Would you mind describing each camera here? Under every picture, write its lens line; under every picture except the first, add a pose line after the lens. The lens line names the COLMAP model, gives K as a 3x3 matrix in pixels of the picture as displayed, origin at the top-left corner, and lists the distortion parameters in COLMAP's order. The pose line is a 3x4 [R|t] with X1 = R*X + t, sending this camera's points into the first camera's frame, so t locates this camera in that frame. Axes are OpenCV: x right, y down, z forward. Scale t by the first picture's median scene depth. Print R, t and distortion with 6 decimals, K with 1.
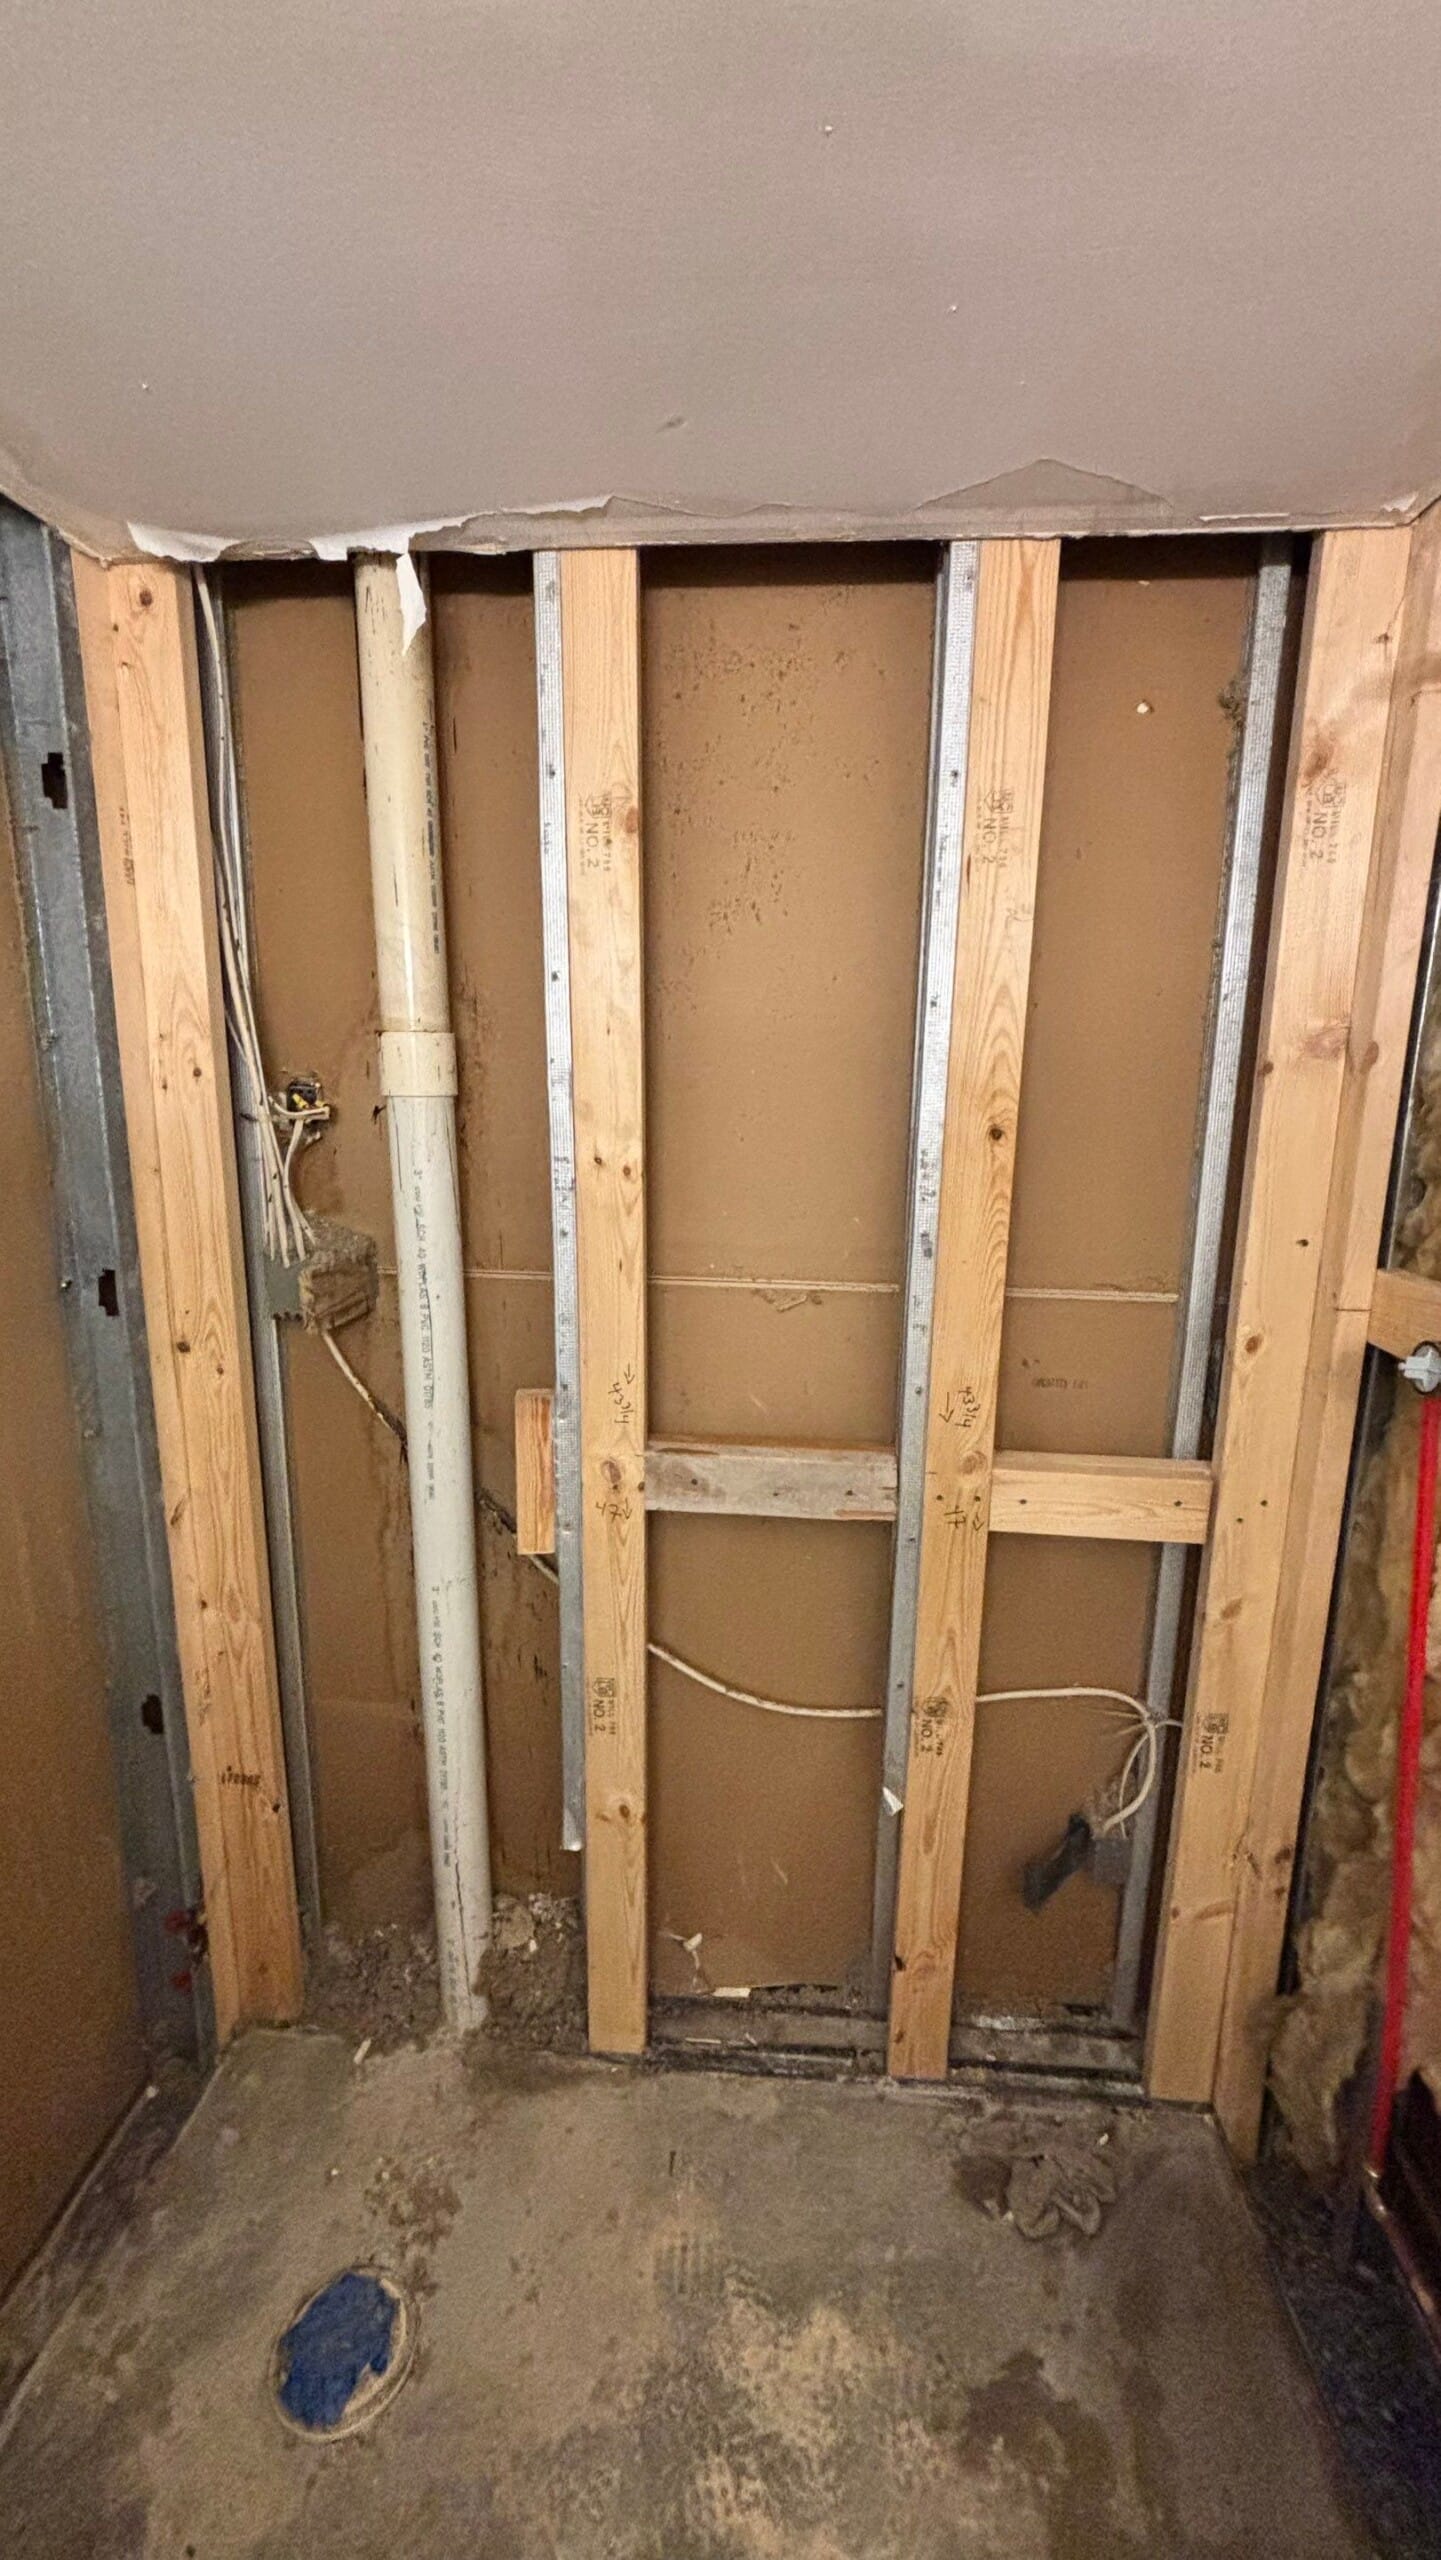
lens RADIAL K [[1042.8, 0, 714.0], [0, 1042.8, 1281.5], [0, 0, 1]] dist [0.000694, 0.000151]
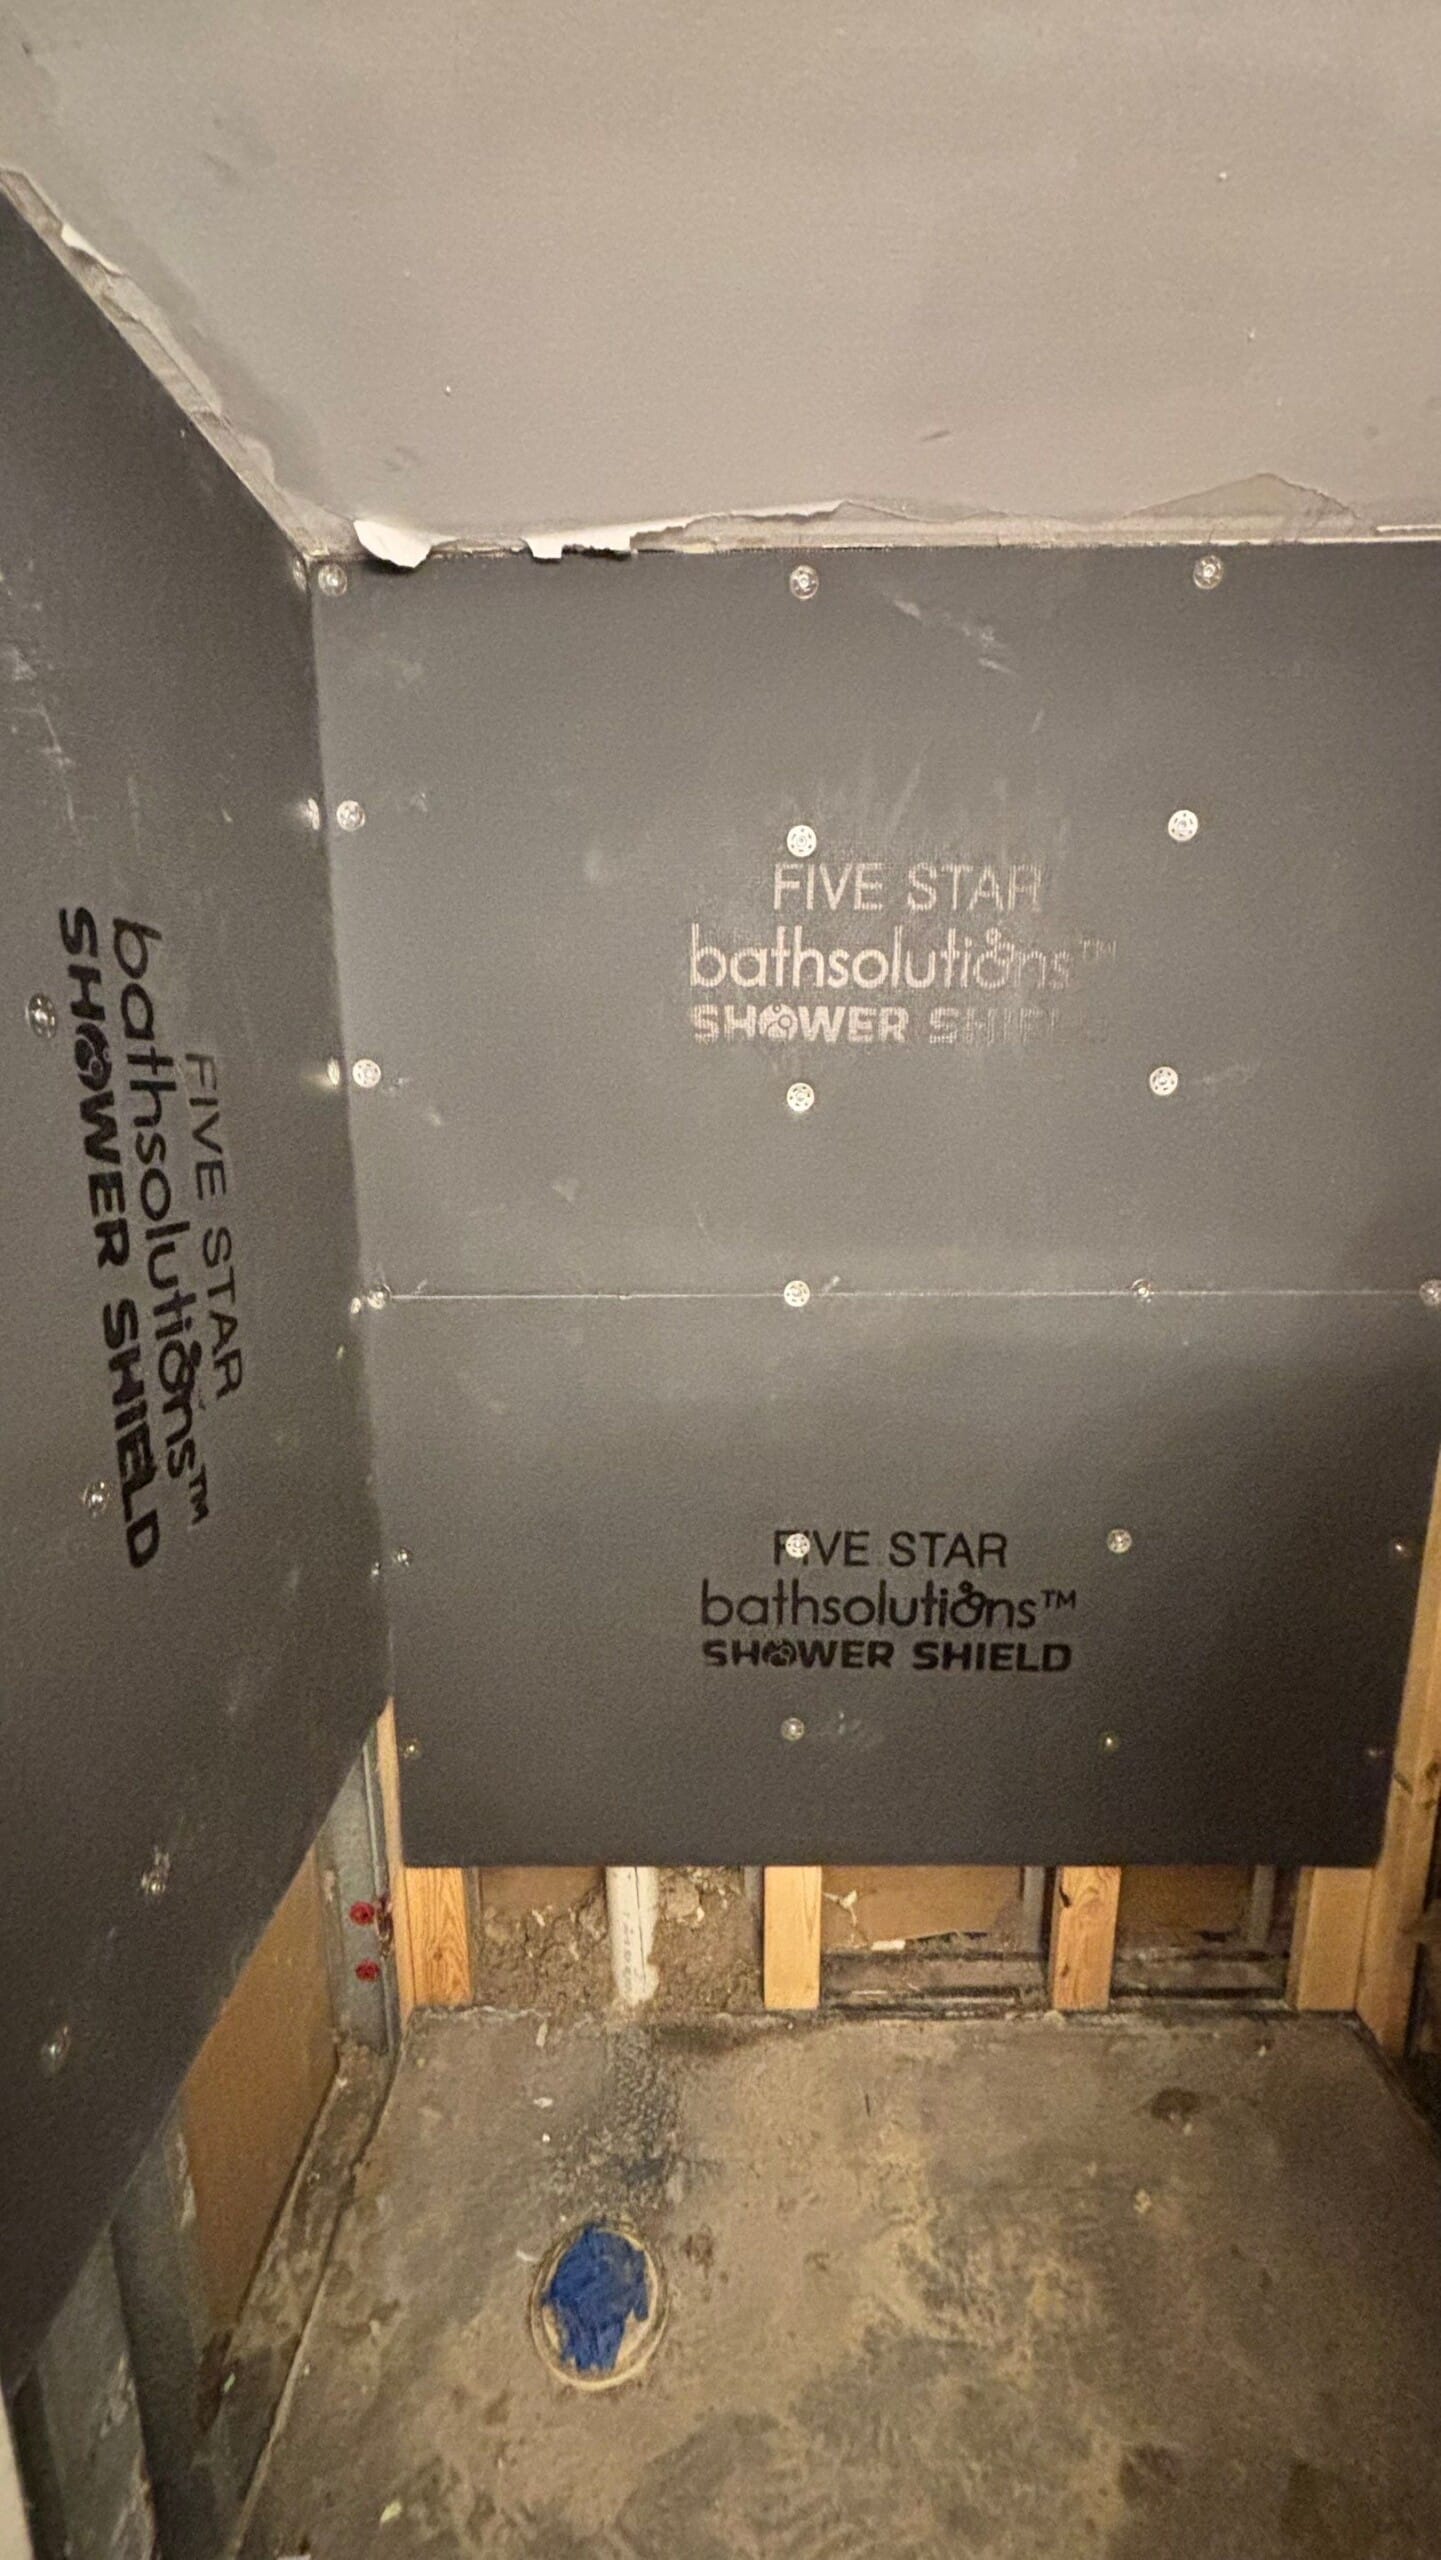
lens RADIAL K [[1055.1, 0, 718.2], [0, 1055.1, 1281.8], [0, 0, 1]] dist [-0.012398, 0.008724]
pose [[0.997339, -0.033902, 0.064548, -0.214903], [0.033607, 0.999419, 0.005656, 0.012777], [-0.064702, -0.003472, 0.997899, -0.030248]]
